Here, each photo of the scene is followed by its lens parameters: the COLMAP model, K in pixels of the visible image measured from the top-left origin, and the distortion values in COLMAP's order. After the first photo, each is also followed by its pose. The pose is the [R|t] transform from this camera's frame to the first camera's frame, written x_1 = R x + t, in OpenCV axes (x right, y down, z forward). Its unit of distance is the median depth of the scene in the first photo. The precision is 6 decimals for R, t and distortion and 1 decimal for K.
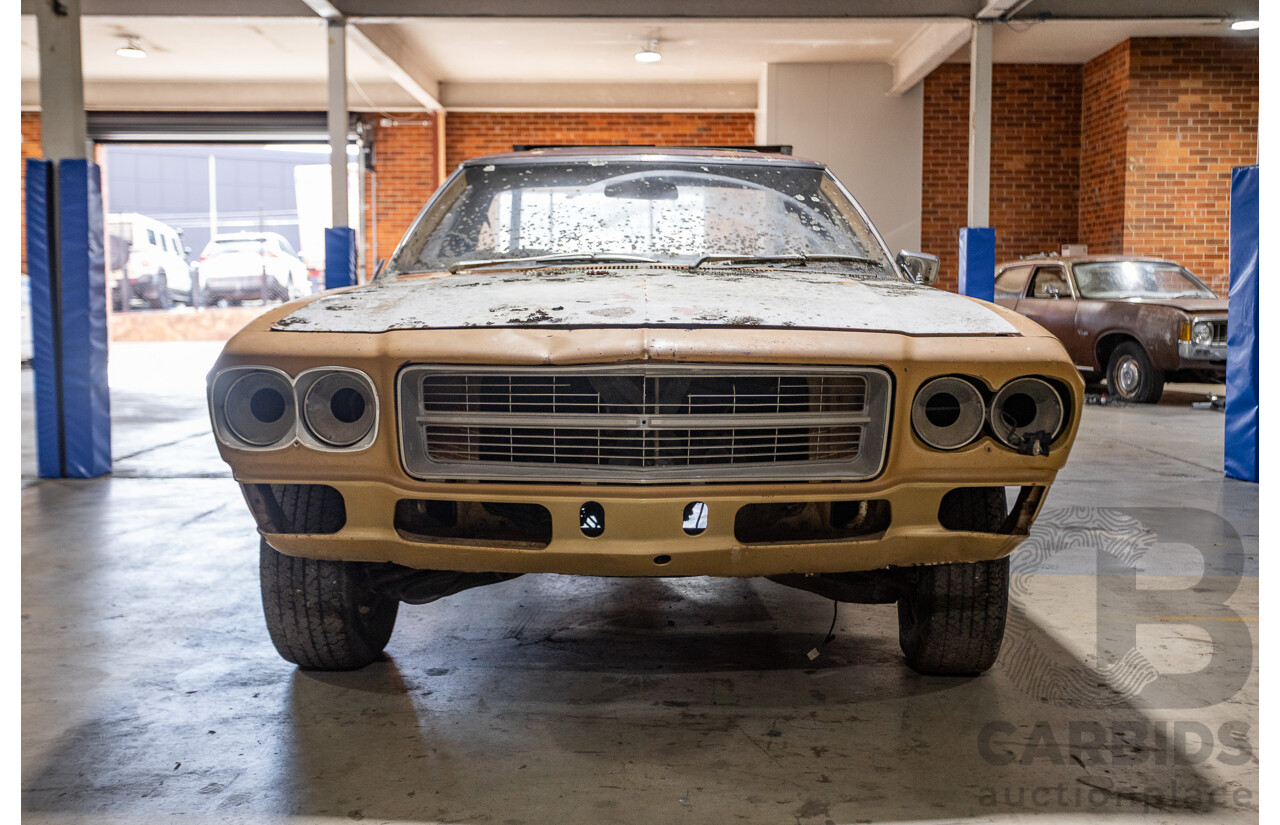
lens RADIAL K [[1327.0, 0, 648.0], [0, 1327.0, 409.9], [0, 0, 1]] dist [0.005659, 0.000000]
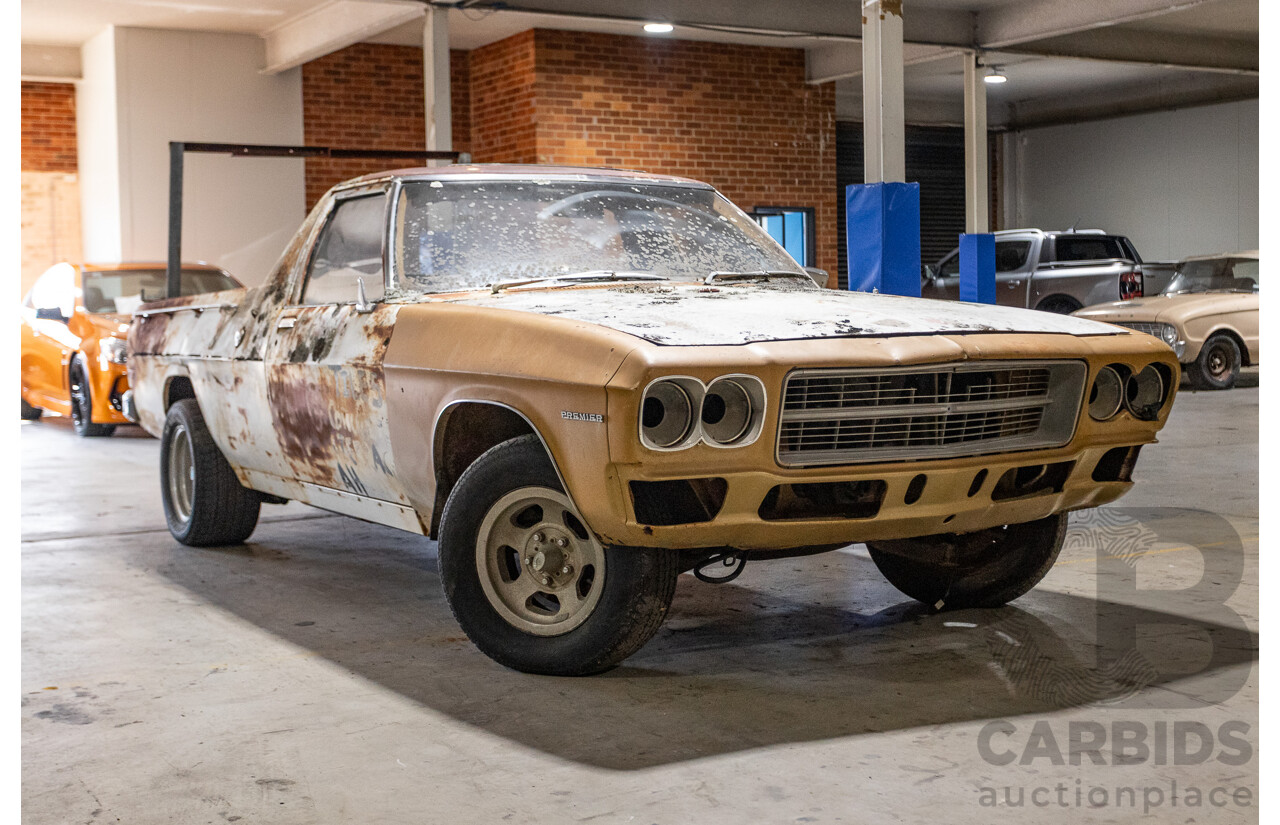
lens RADIAL K [[1774.6, 0, 515.7], [0, 1774.6, 394.9], [0, 0, 1]] dist [-0.005666, 0.000000]
pose [[0.864862, -0.040935, 0.500338, -0.282953], [0.058899, 0.998061, -0.020154, 0.001311], [-0.498543, 0.046900, 0.865595, -0.061016]]
